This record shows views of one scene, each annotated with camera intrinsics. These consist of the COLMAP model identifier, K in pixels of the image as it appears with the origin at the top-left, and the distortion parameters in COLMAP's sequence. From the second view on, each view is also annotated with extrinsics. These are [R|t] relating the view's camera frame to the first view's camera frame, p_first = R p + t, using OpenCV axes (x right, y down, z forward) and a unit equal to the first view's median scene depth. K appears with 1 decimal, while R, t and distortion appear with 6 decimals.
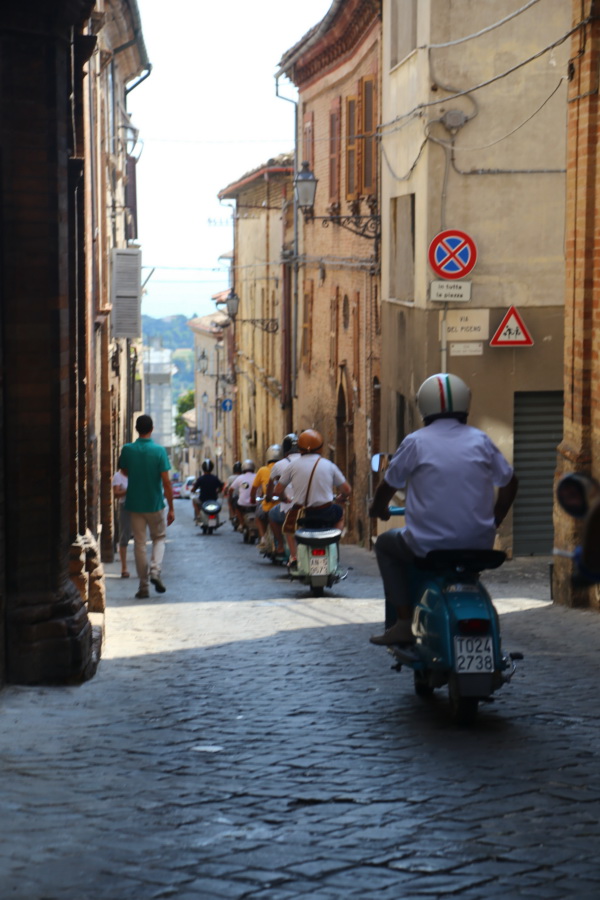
lens RADIAL K [[2285.4, 0, 299.9], [0, 2285.4, 449.9], [0, 0, 1]] dist [-0.022144, 0.000000]
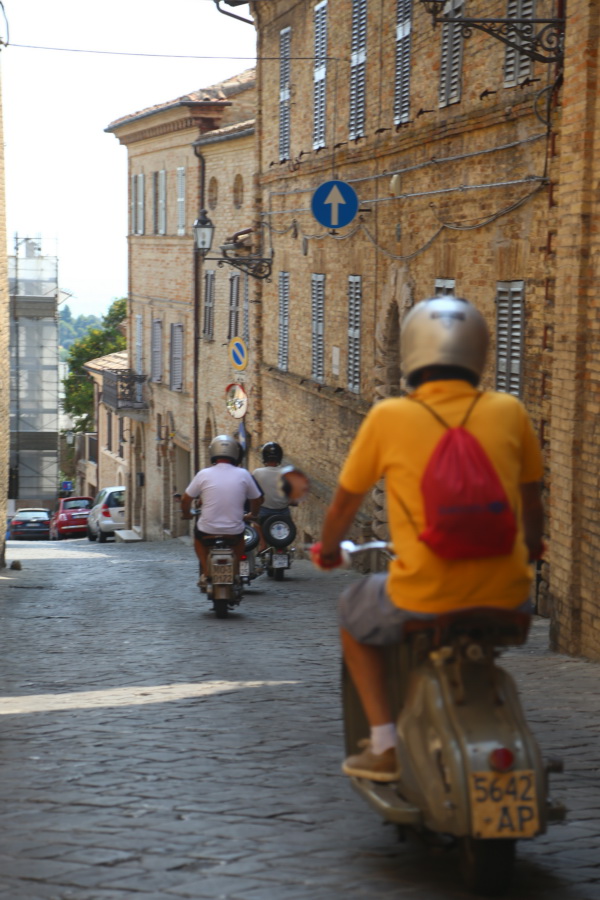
lens RADIAL K [[2451.8, 0, 300.4], [0, 2451.8, 450.5], [0, 0, 1]] dist [0.637529, 0.000000]
pose [[0.998698, 0.007058, 0.050513, -0.028258], [-0.006747, 0.999957, -0.006333, 0.005998], [-0.050556, 0.005984, 0.998703, 0.412305]]
